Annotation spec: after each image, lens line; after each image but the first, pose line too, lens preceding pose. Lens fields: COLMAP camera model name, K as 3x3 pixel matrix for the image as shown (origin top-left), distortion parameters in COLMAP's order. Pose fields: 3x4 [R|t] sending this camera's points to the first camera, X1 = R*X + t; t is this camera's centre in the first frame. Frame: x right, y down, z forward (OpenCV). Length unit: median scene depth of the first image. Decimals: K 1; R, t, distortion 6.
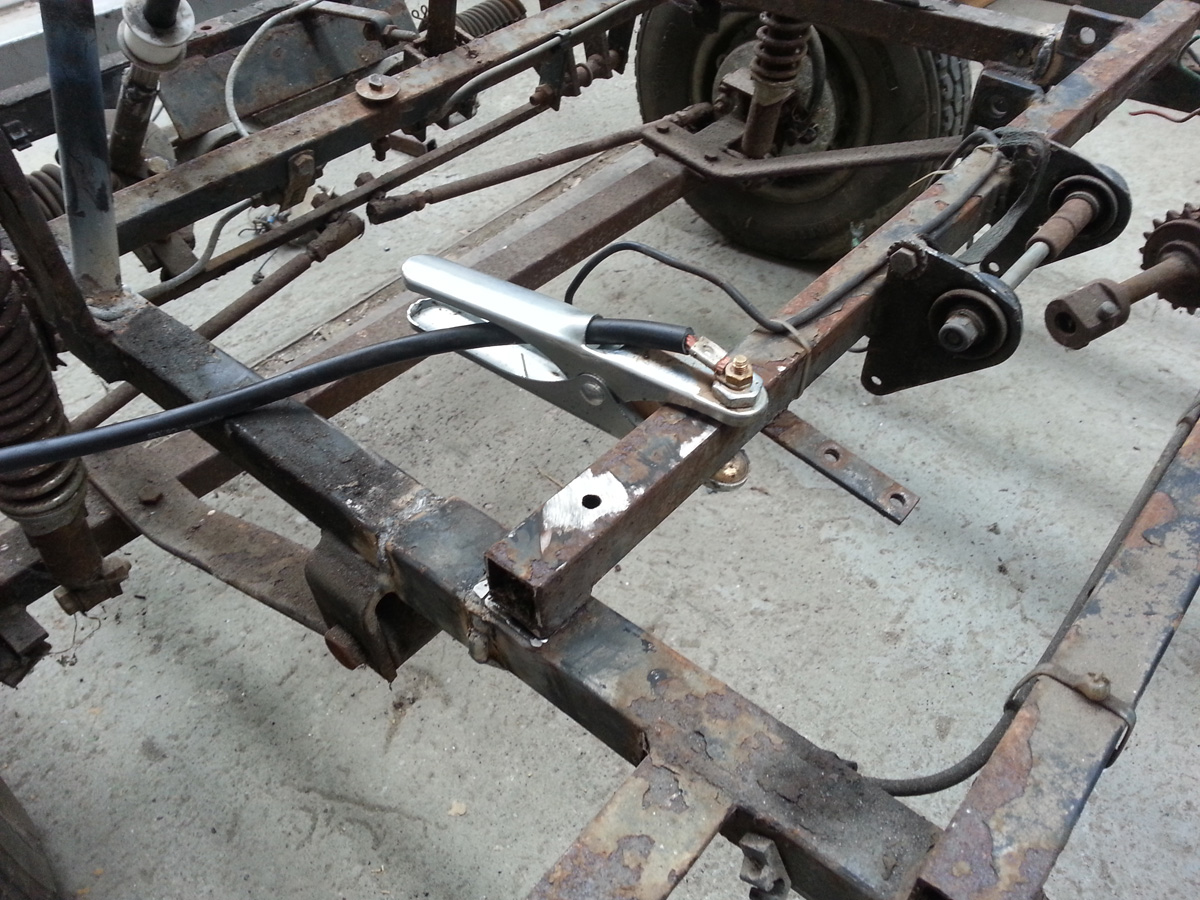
lens RADIAL K [[964.3, 0, 591.9], [0, 964.3, 432.6], [0, 0, 1]] dist [0.058034, -0.055041]
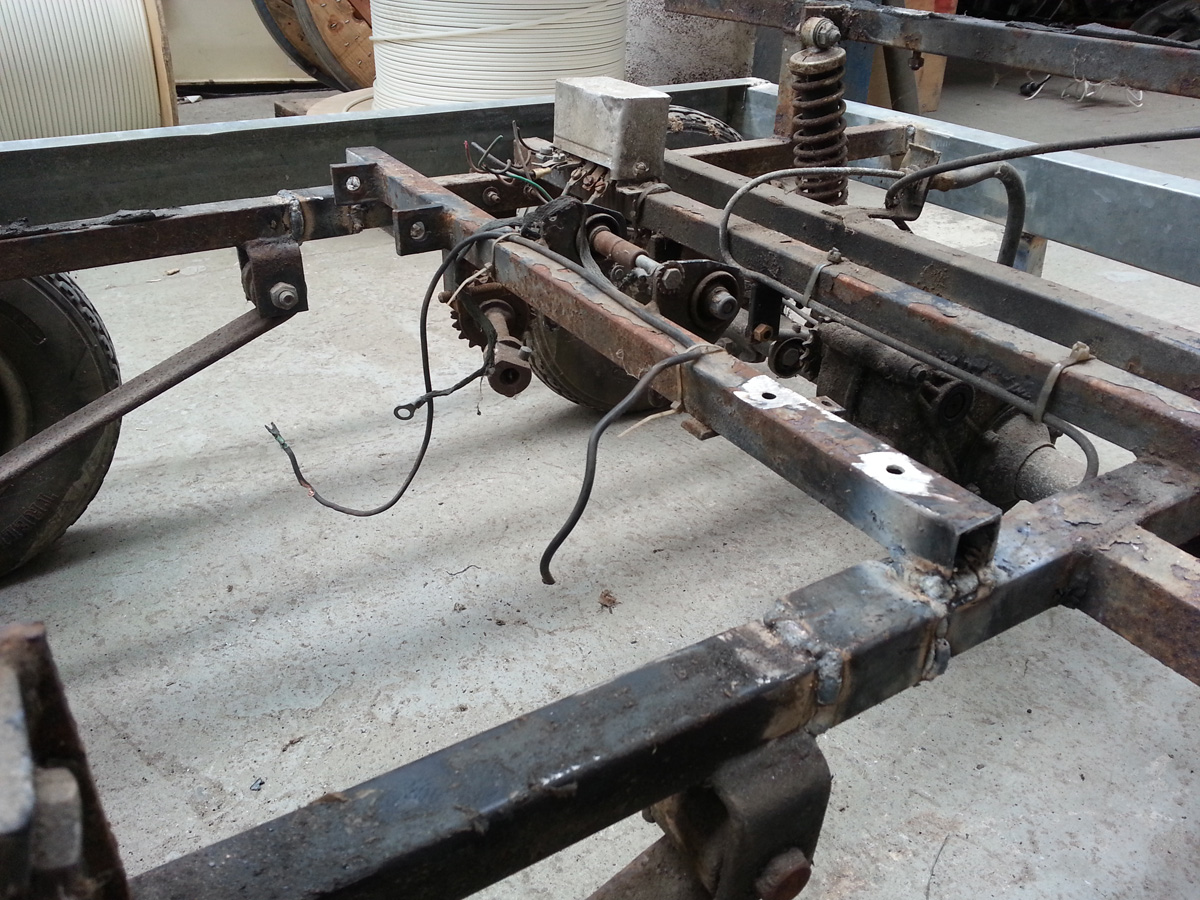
lens RADIAL K [[964.3, 0, 591.9], [0, 964.3, 432.6], [0, 0, 1]] dist [0.058034, -0.055041]
pose [[0.321964, -0.428596, 0.844183, -0.470852], [0.623688, 0.766857, 0.151468, -0.157220], [-0.712286, 0.477740, 0.514211, 0.310751]]
